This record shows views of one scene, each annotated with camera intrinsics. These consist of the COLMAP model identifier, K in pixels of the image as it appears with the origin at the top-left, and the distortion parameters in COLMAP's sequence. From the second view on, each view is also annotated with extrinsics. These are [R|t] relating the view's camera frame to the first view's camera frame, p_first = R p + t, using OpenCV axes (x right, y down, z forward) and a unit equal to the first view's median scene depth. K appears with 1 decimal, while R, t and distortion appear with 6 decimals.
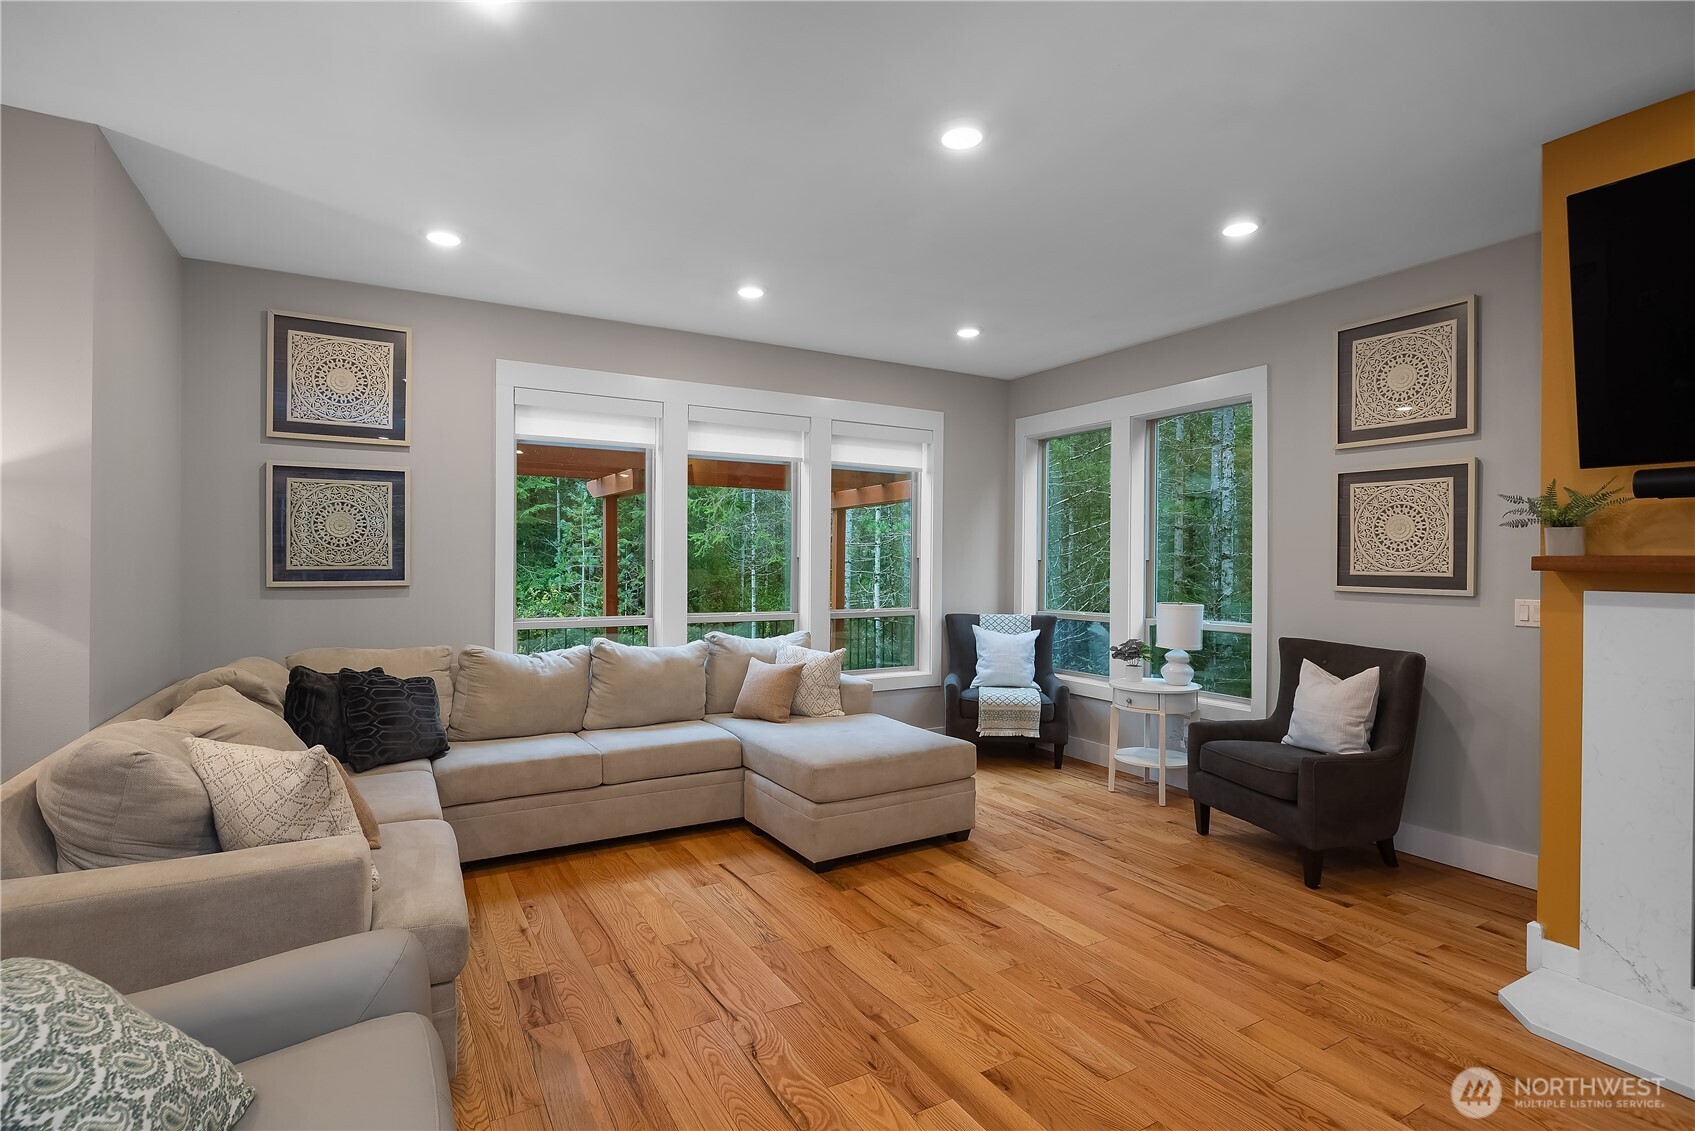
lens RADIAL K [[812.5, 0, 841.6], [0, 812.5, 562.4], [0, 0, 1]] dist [-0.004272, -0.000184]
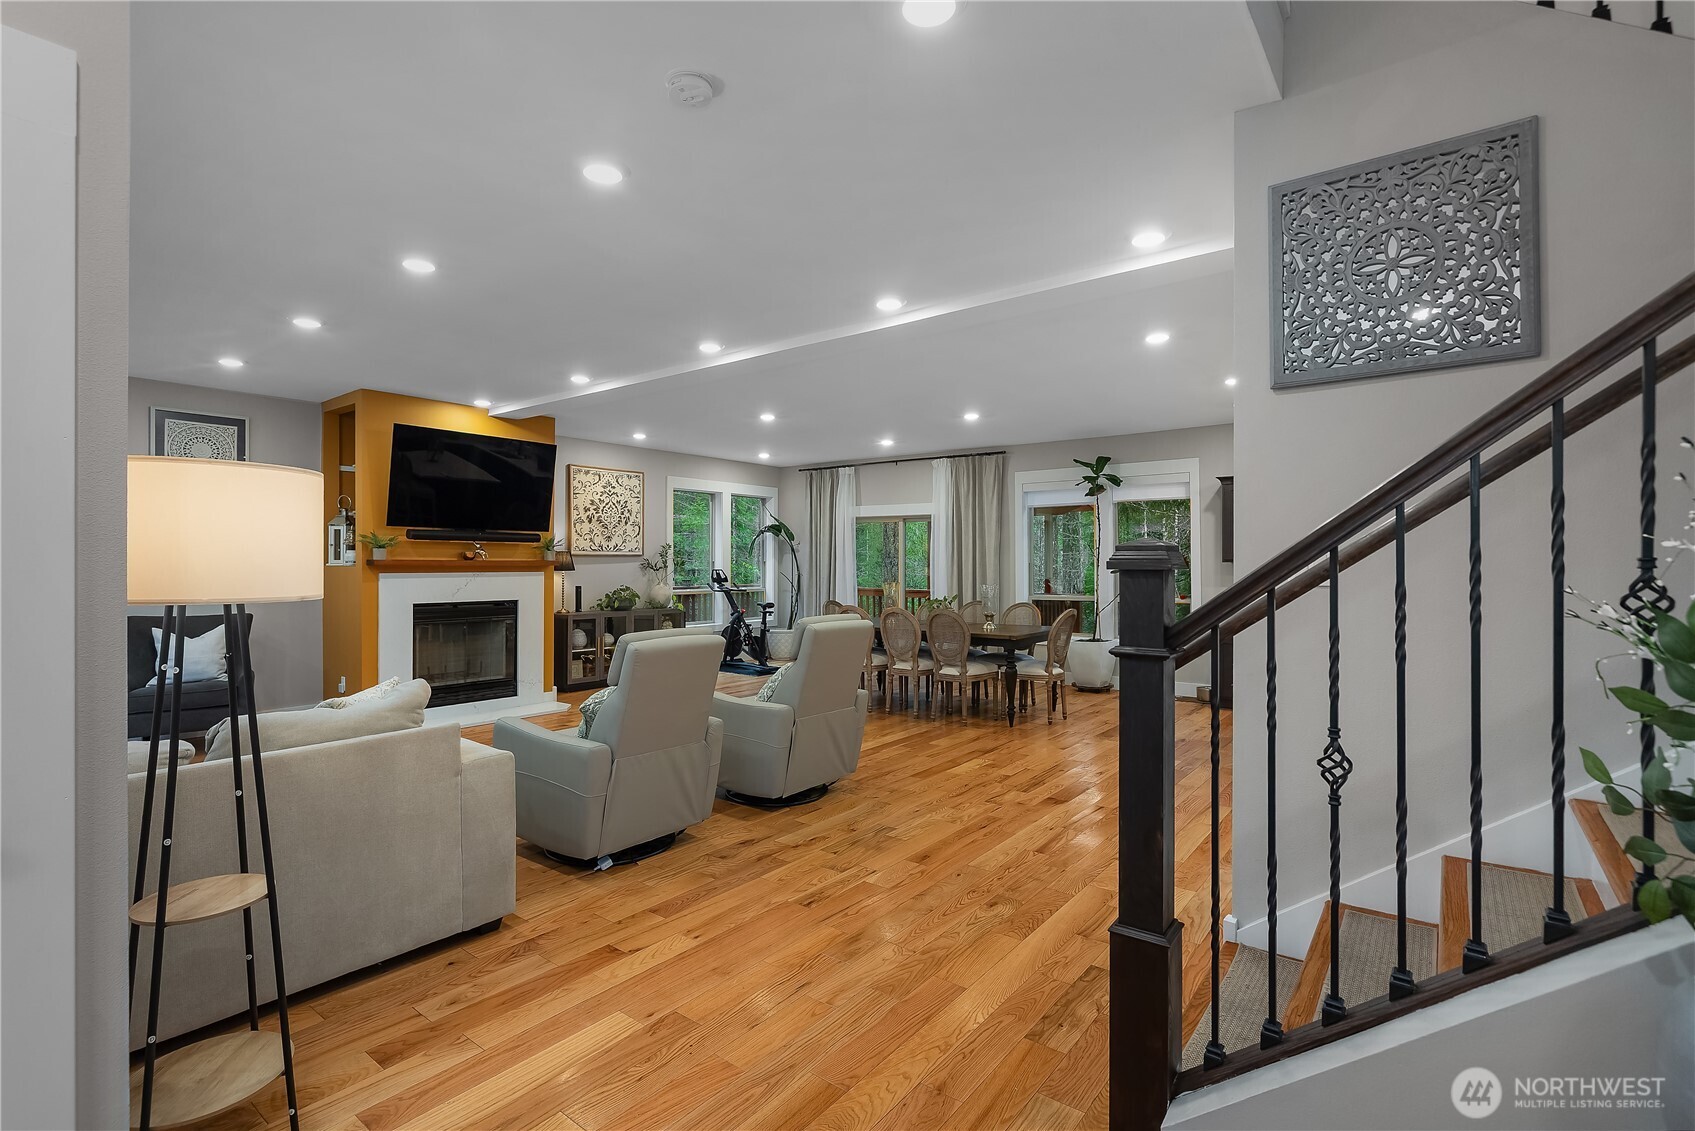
lens RADIAL K [[779.5, 0, 847.5], [0, 779.5, 565.5], [0, 0, 1]] dist [-0.001009, -0.000043]
pose [[-0.377595, -0.009792, 0.925919, -1.189755], [0.000712, 0.999941, 0.010866, -0.010025], [-0.925970, 0.004762, -0.377566, 0.352871]]
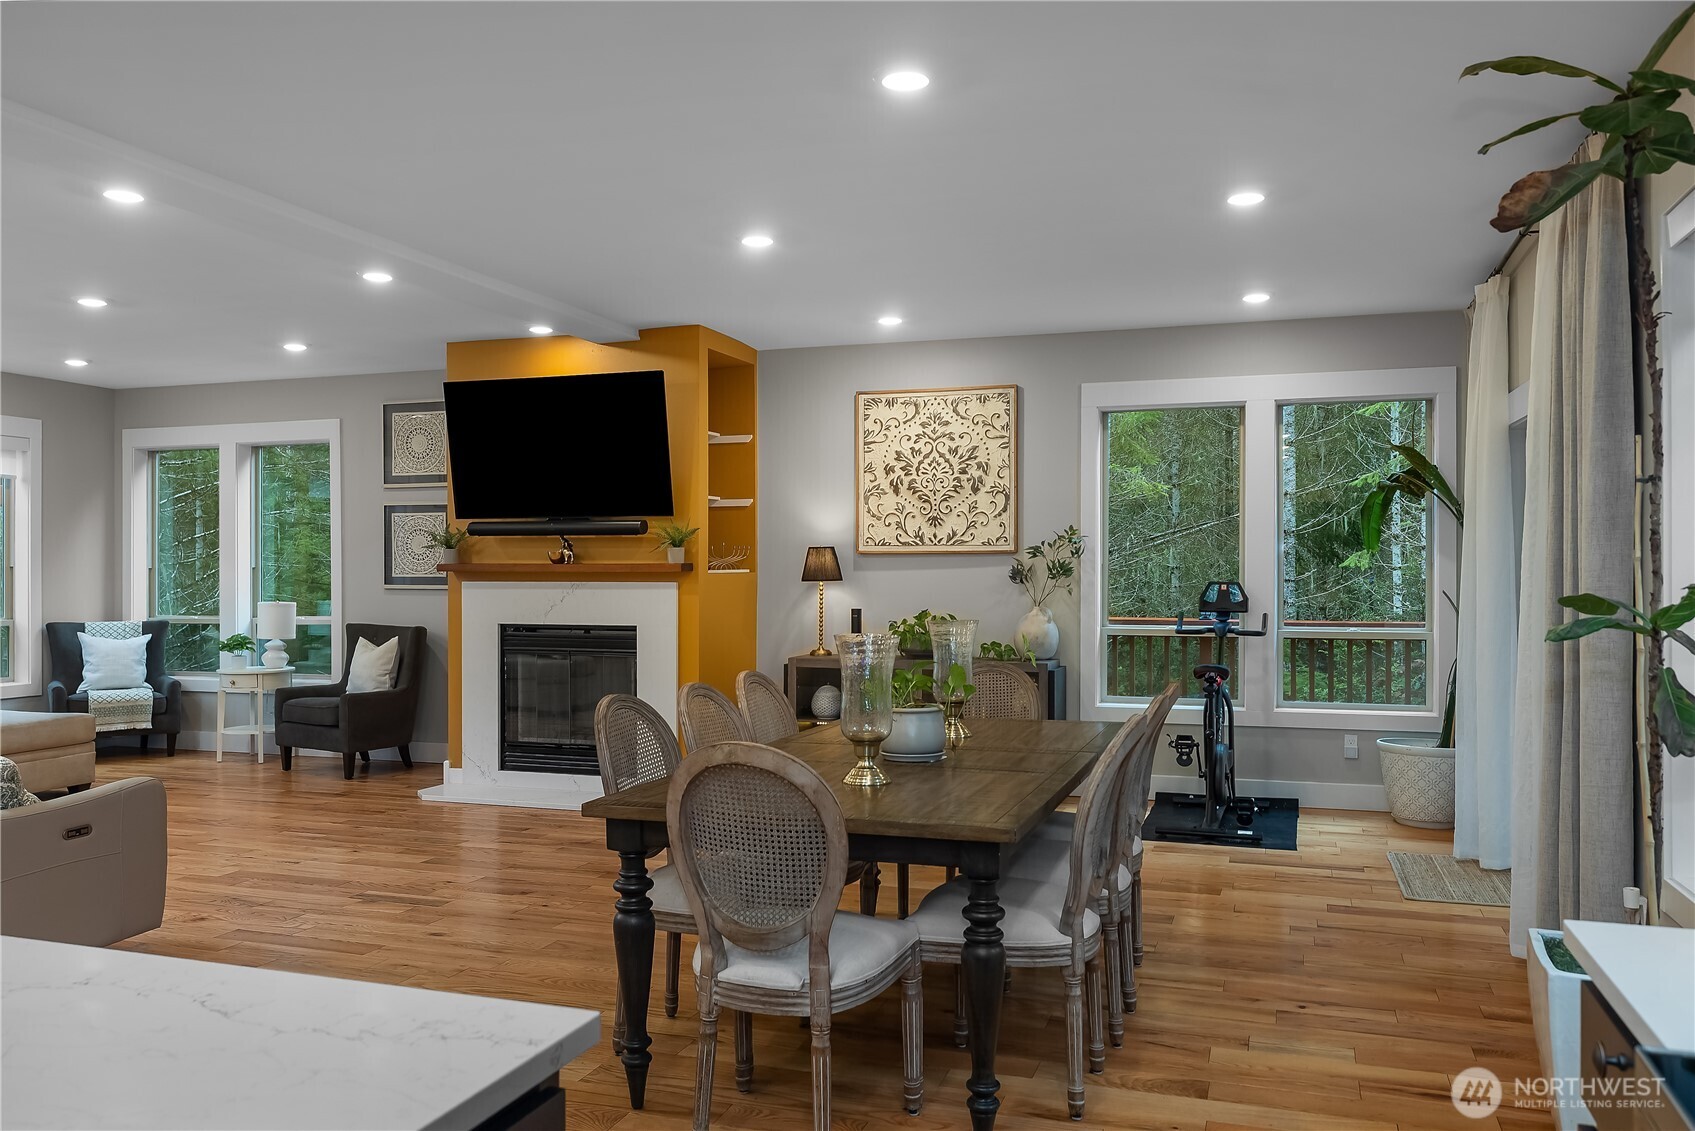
lens RADIAL K [[1310.6, 0, 858.2], [0, 1310.6, 574.7], [0, 0, 1]] dist [0.002121, 0.002741]
pose [[0.742495, -0.009031, 0.669791, -0.298216], [0.007792, 0.999958, 0.004844, 0.006714], [-0.669807, 0.001622, 0.742534, -1.223696]]
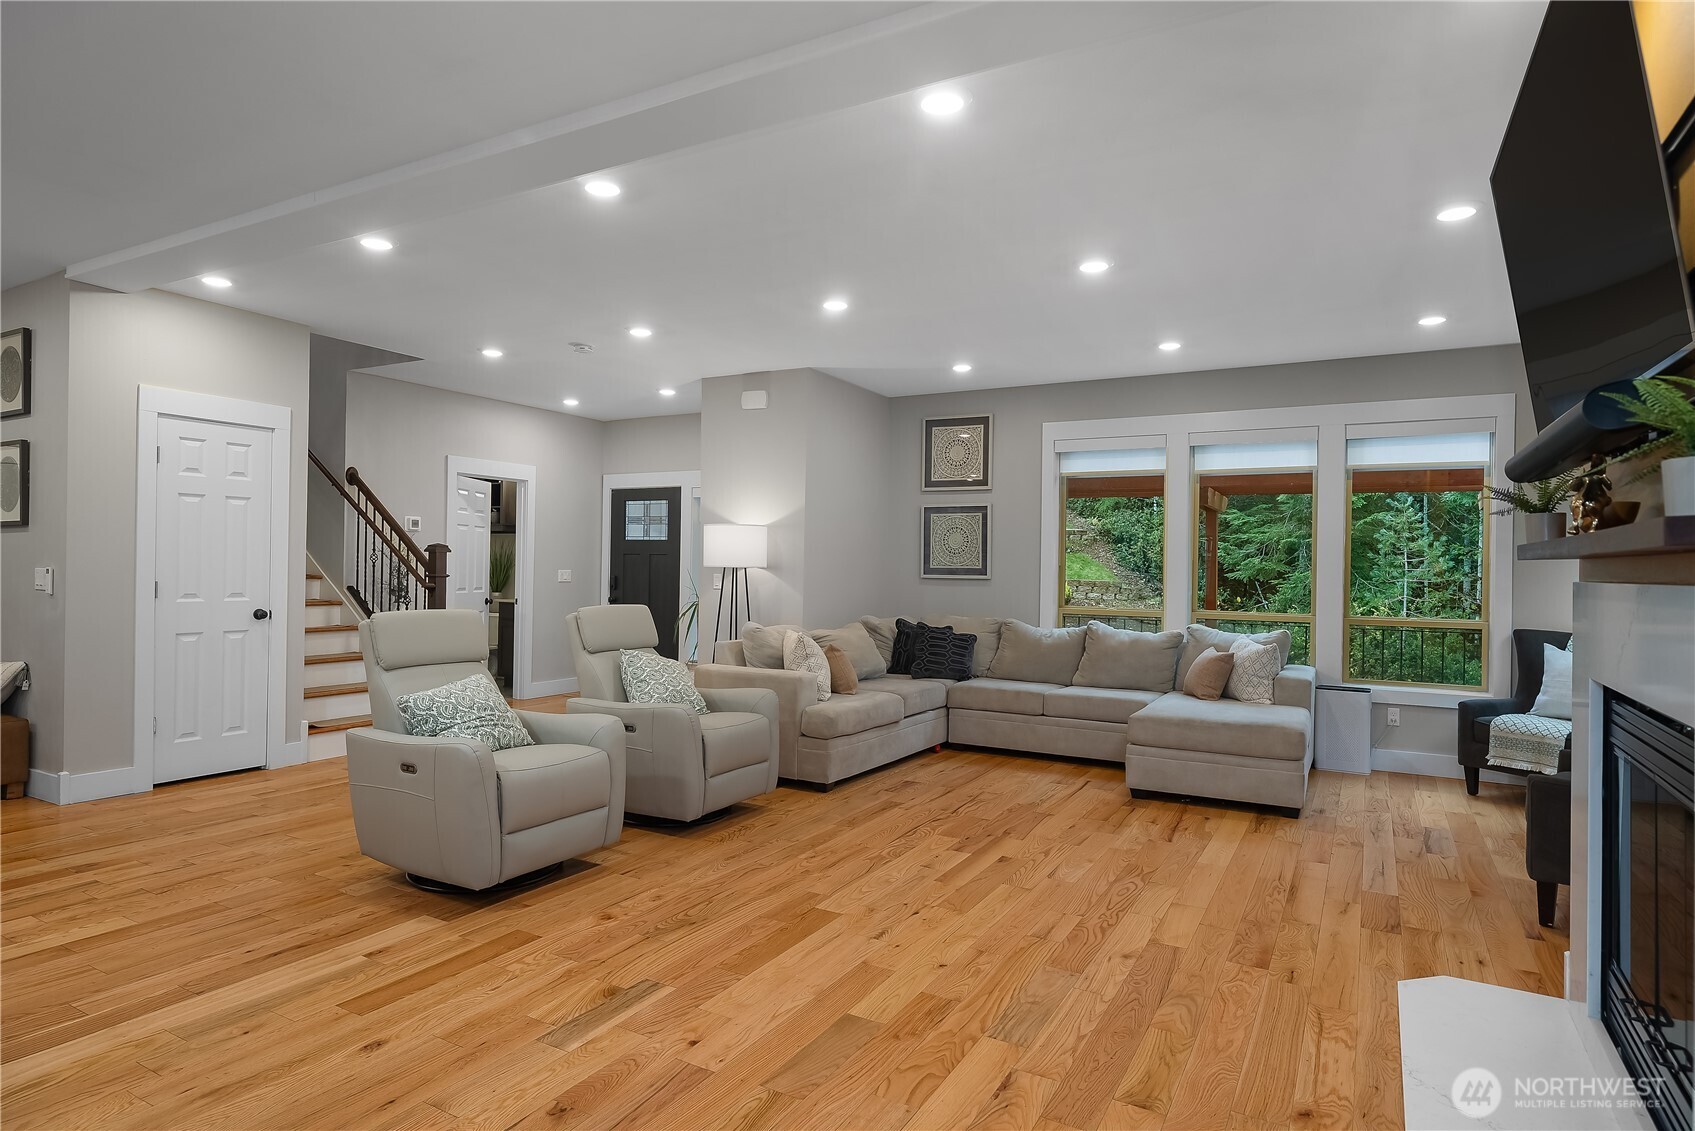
lens RADIAL K [[937.1, 0, 847.5], [0, 937.1, 565.5], [0, 0, 1]] dist [0.003822, 0.000517]
pose [[0.511202, -0.001203, -0.859460, 0.877872], [-0.014831, 0.999838, -0.010221, 0.025233], [0.859333, 0.017972, 0.511101, -0.150240]]
